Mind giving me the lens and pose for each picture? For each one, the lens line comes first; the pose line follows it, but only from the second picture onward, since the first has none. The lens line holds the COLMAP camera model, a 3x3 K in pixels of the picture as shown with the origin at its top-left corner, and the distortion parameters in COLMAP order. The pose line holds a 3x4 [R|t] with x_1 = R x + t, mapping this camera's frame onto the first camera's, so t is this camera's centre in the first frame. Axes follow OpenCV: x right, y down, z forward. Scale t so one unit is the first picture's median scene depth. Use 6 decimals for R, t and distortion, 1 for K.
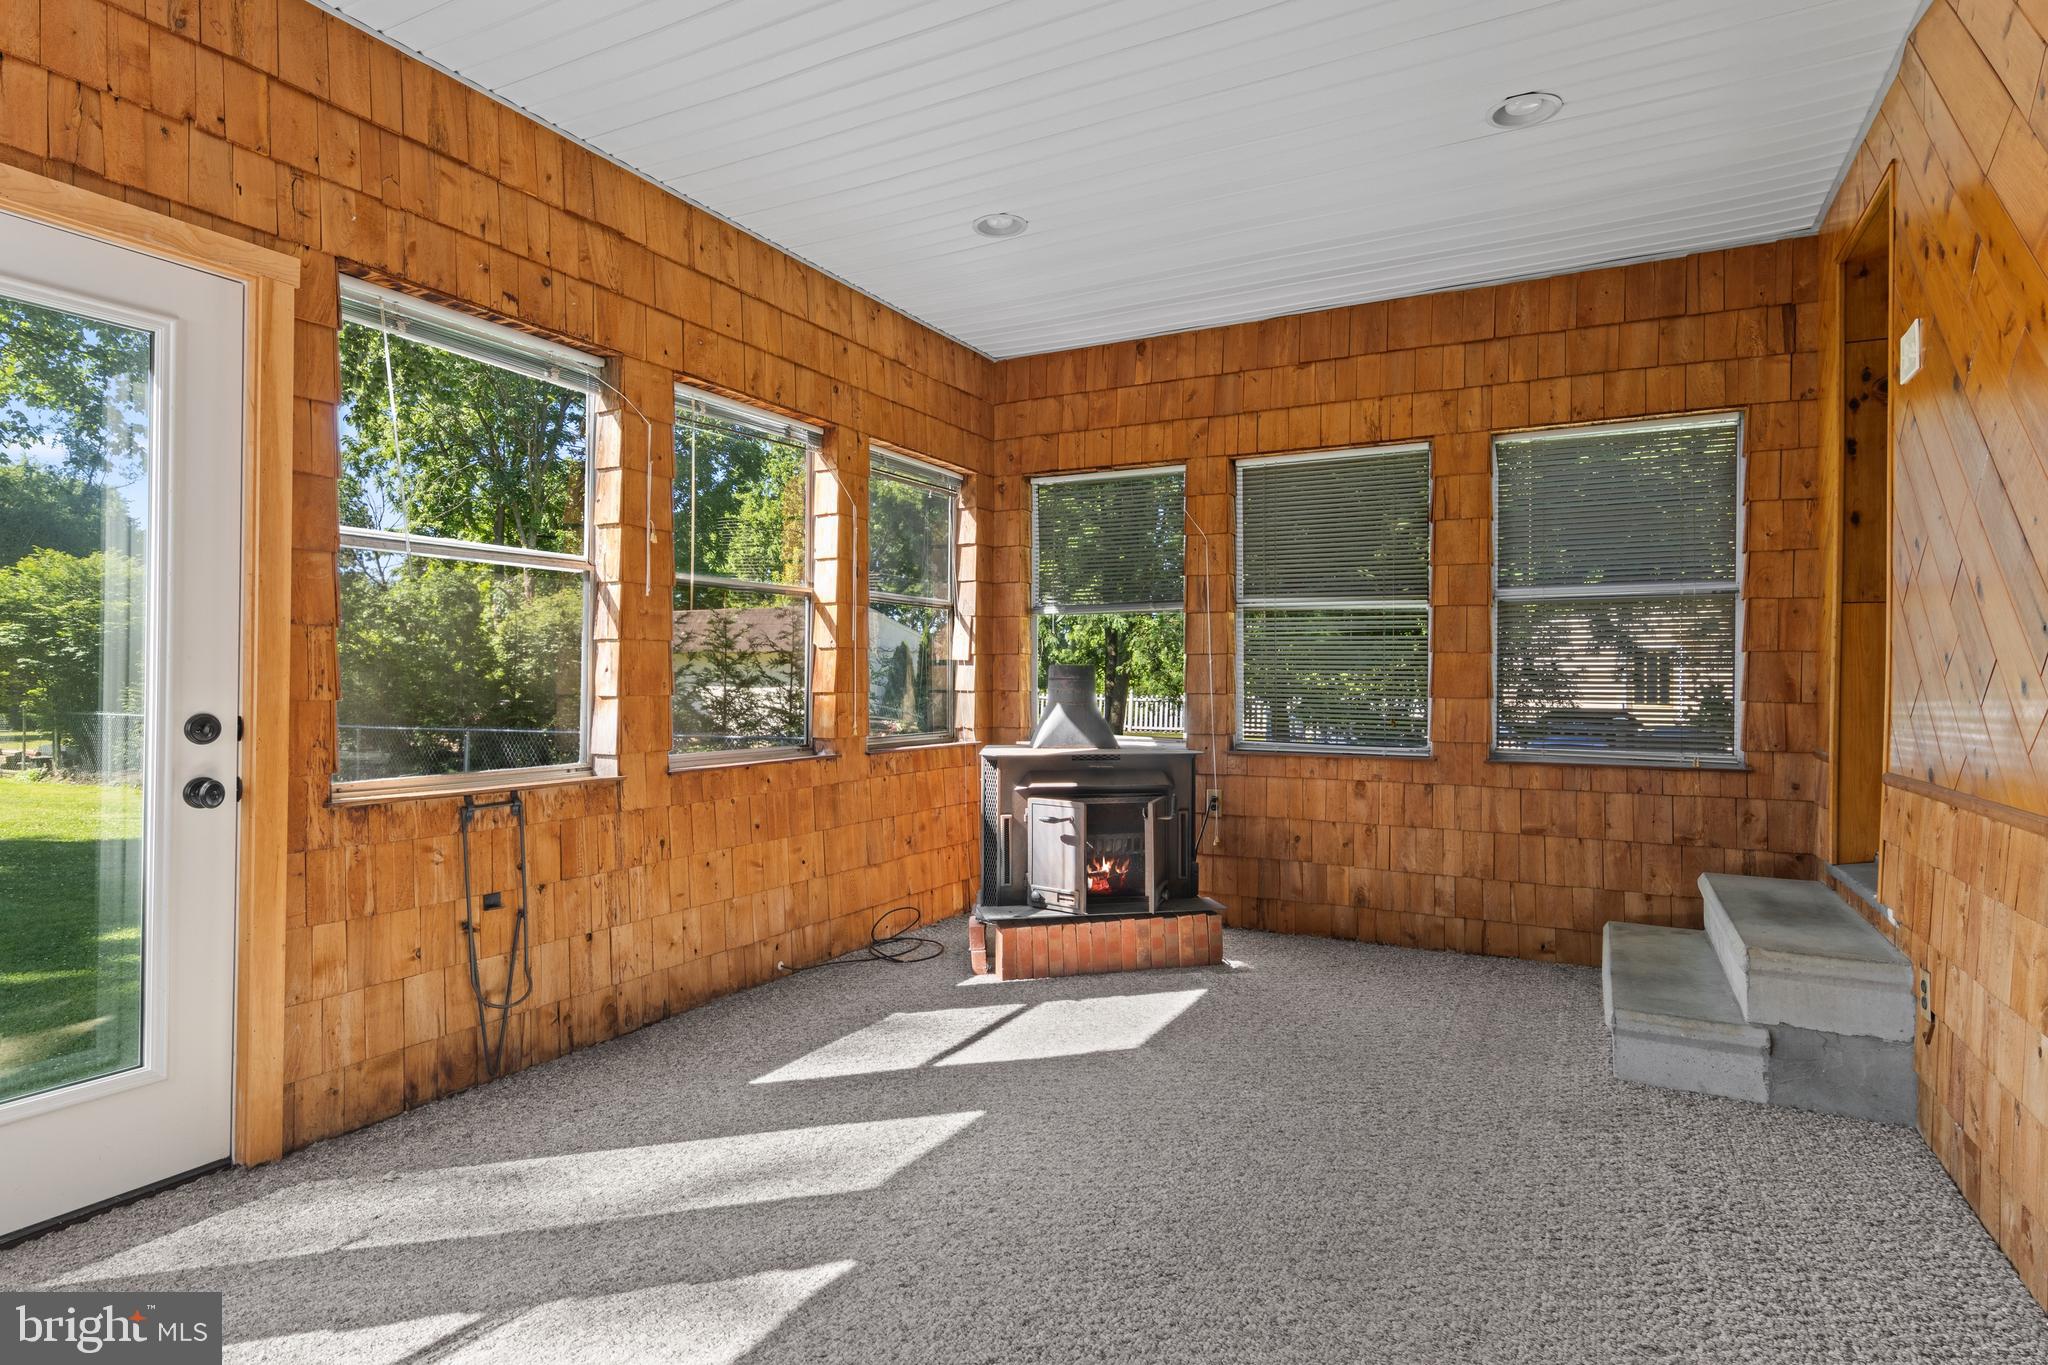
lens RADIAL K [[1055.1, 0, 1022.9], [0, 1055.1, 668.7], [0, 0, 1]] dist [0.012610, -0.004994]
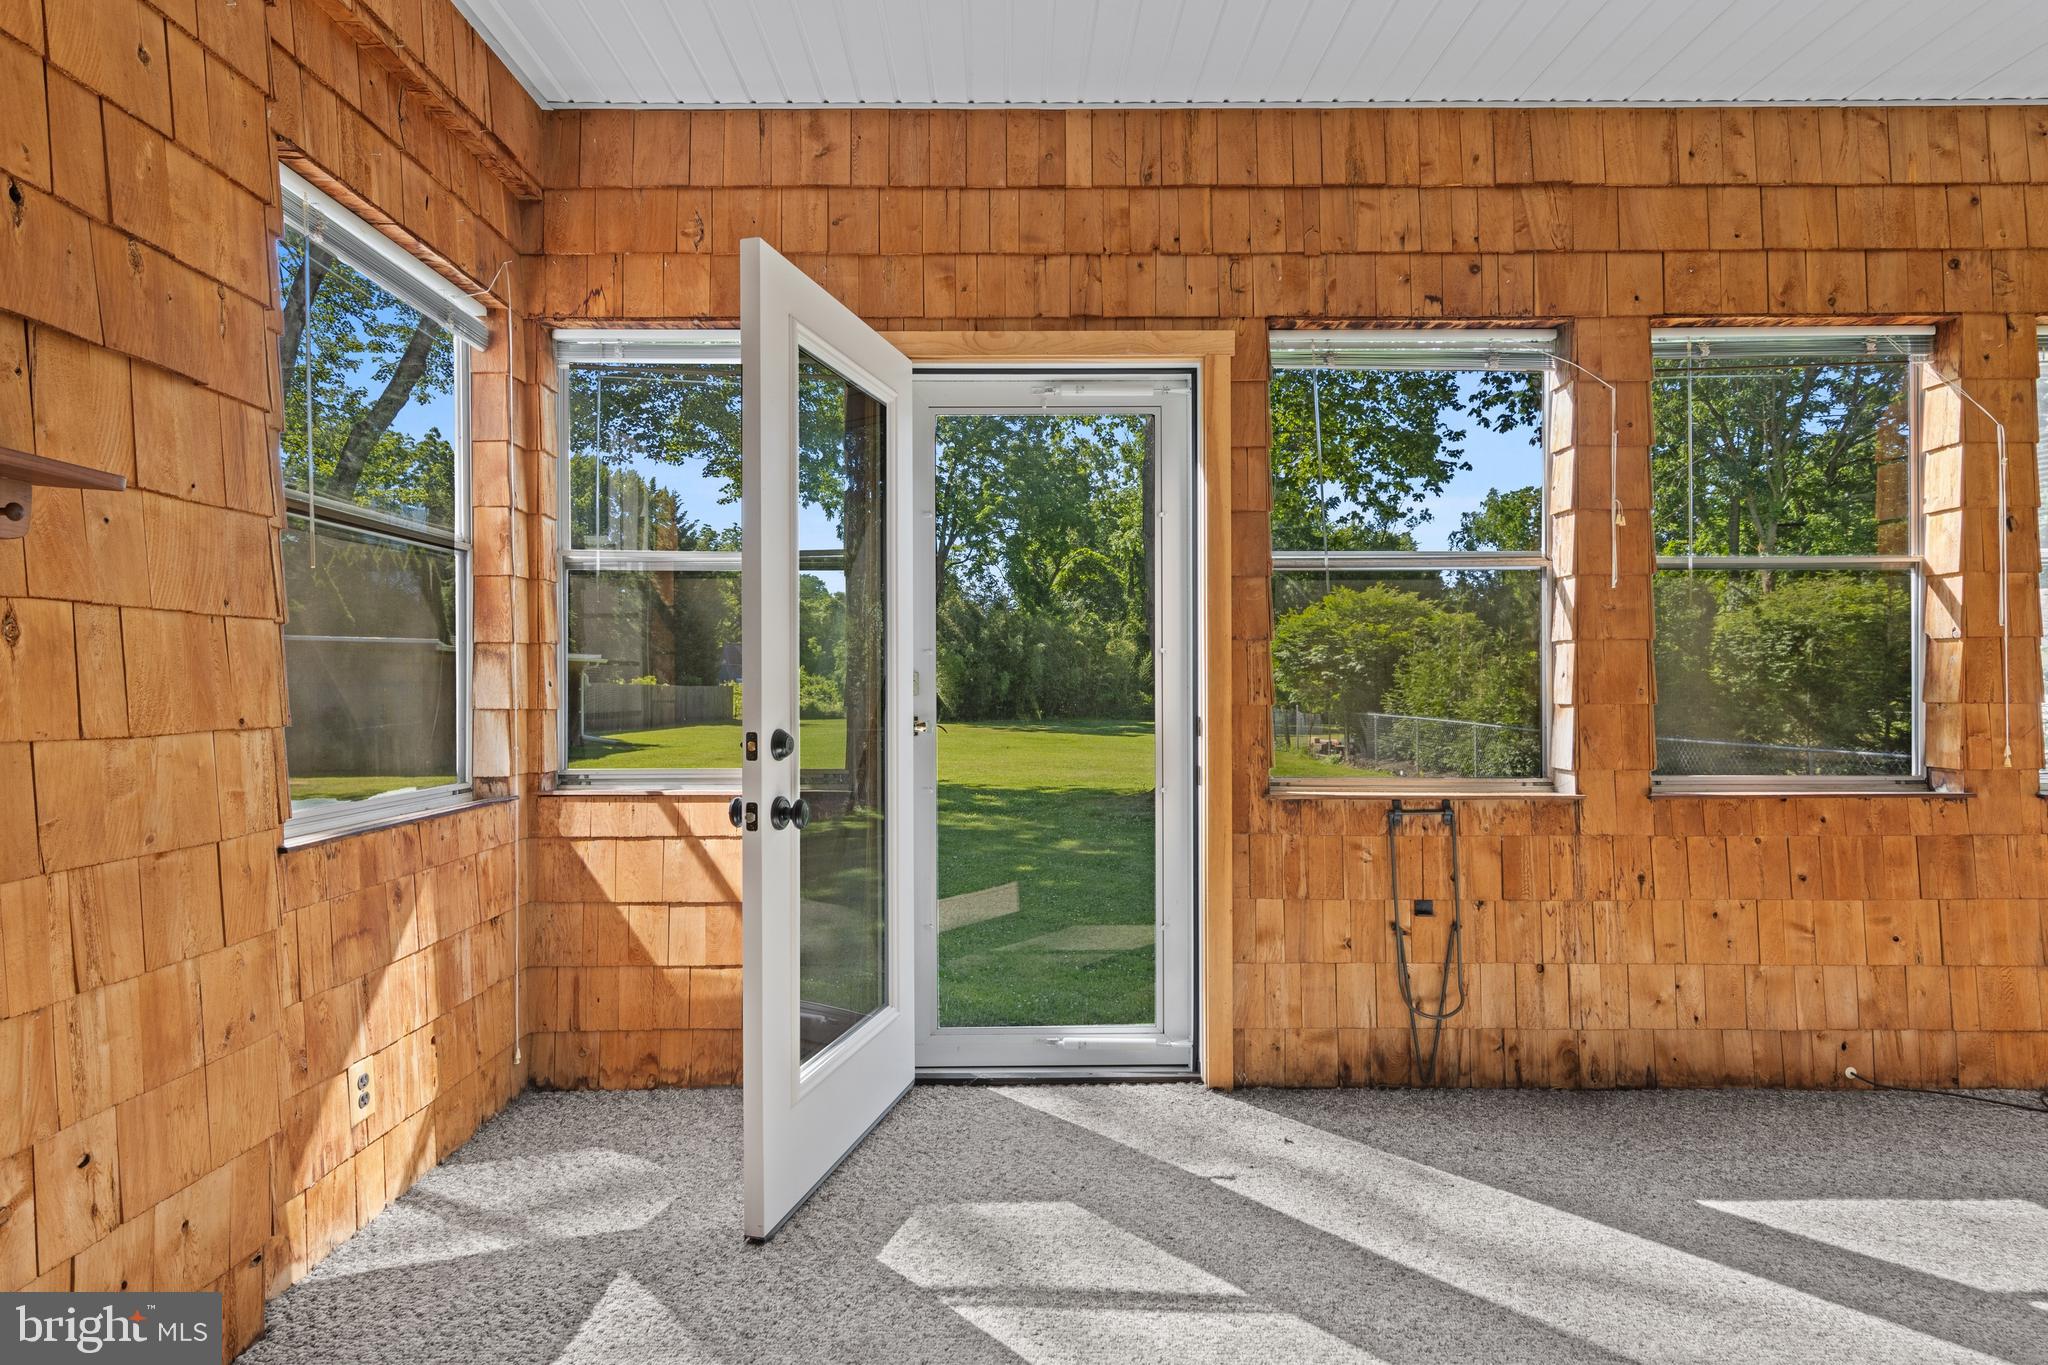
lens RADIAL K [[1055.1, 0, 1041.3], [0, 1055.1, 676.0], [0, 0, 1]] dist [0.012610, -0.004994]
pose [[0.483596, -0.012445, -0.875203, 0.184768], [0.012826, 0.999892, -0.007131, 0.002895], [0.875197, -0.007777, 0.483703, 0.187086]]
